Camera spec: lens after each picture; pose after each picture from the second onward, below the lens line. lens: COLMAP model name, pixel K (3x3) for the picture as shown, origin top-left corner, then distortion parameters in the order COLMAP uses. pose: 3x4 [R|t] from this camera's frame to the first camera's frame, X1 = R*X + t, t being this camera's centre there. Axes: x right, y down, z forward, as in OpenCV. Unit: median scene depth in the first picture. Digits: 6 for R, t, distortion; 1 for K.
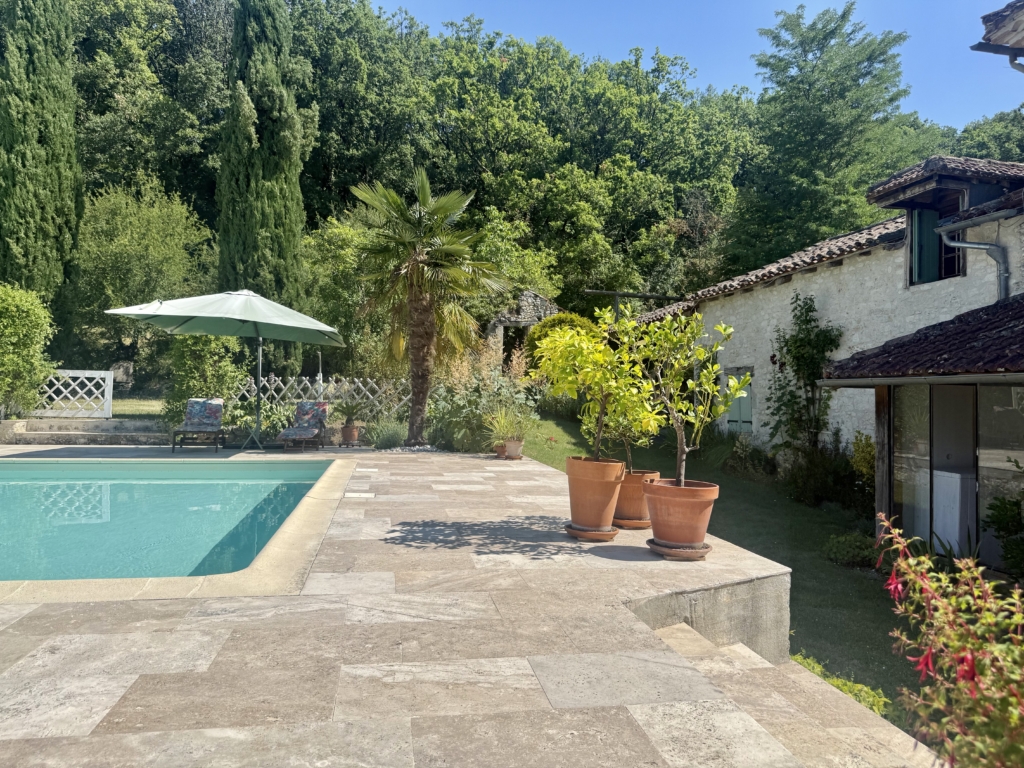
lens RADIAL K [[717.5, 0, 515.6], [0, 717.5, 387.3], [0, 0, 1]] dist [-0.002610, -0.015116]
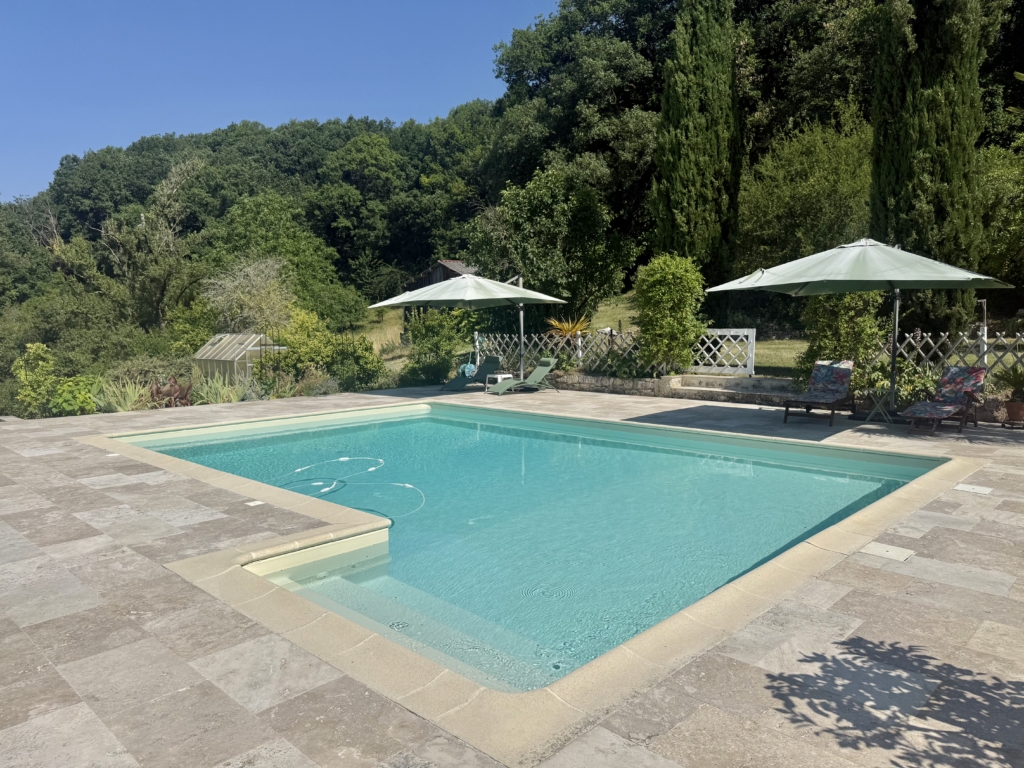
lens RADIAL K [[717.5, 0, 513.6], [0, 717.5, 392.4], [0, 0, 1]] dist [-0.002610, -0.015116]
pose [[0.582933, 0.056913, -0.810524, 0.058332], [0.034561, 0.994904, 0.094716, -0.037919], [0.811785, -0.083226, 0.577996, 0.122705]]
